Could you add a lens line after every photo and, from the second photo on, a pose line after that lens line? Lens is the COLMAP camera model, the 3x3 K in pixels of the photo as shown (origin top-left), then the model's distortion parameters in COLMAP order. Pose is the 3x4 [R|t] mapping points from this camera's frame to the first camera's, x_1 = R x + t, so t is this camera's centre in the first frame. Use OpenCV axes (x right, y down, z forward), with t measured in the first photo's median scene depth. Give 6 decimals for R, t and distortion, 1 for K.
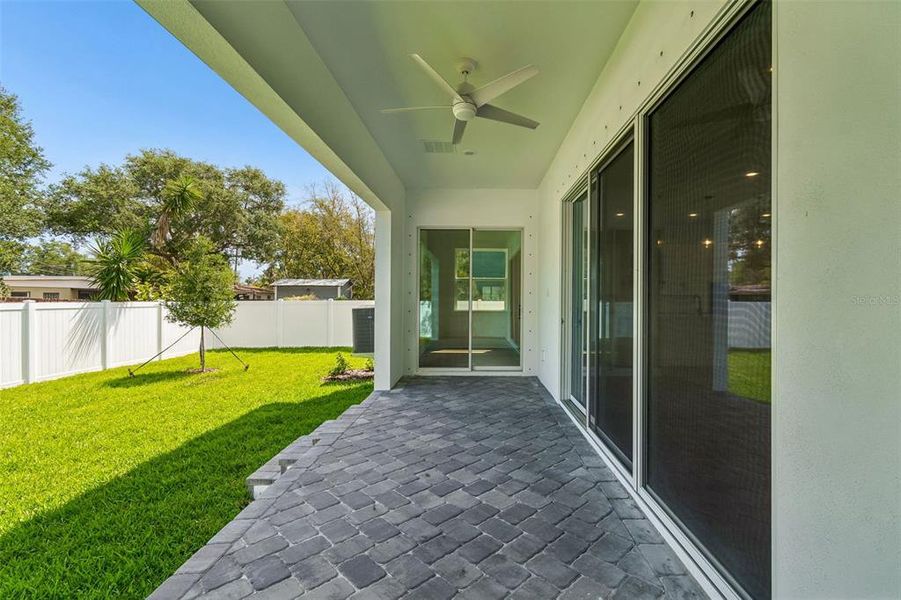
lens RADIAL K [[400.8, 0, 456.6], [0, 400.8, 301.9], [0, 0, 1]] dist [-0.000509, 0.000923]
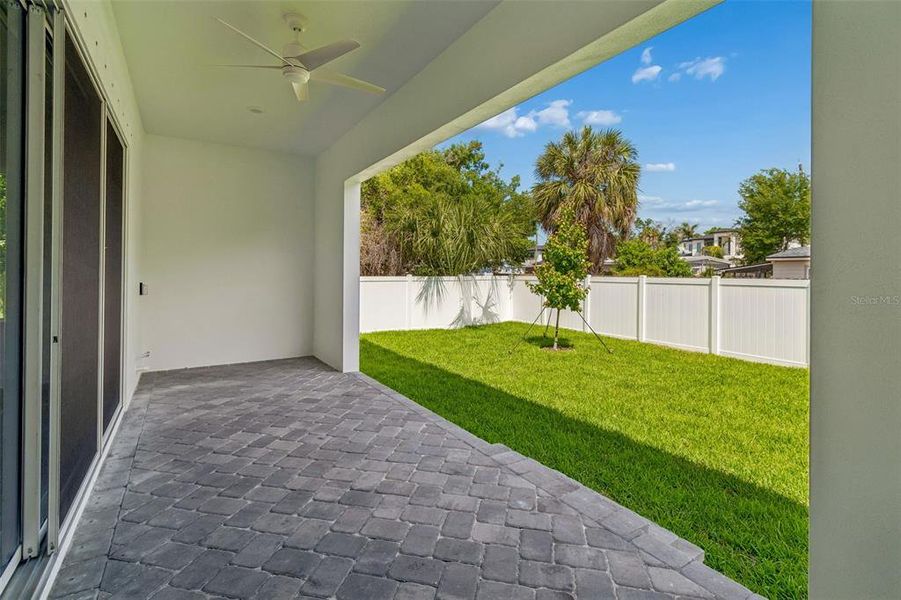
lens RADIAL K [[400.8, 0, 457.0], [0, 400.8, 275.2], [0, 0, 1]] dist [-0.000509, 0.000923]
pose [[-0.793475, 0.002336, -0.608598, 0.139273], [-0.009889, 0.999811, 0.016731, -0.014483], [0.608523, 0.019294, -0.793302, 0.982906]]
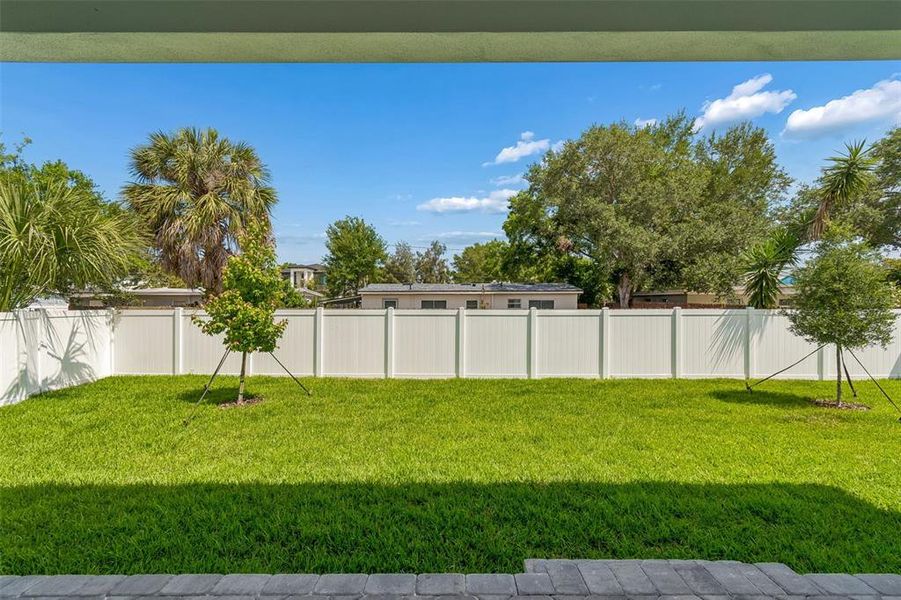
lens RADIAL K [[400.8, 0, 446.7], [0, 400.8, 306.0], [0, 0, 1]] dist [-0.000509, 0.000923]
pose [[0.057168, 0.004921, -0.998352, 0.124415], [-0.010436, 0.999936, 0.004332, -0.010336], [0.998310, 0.010171, 0.057215, 0.550172]]
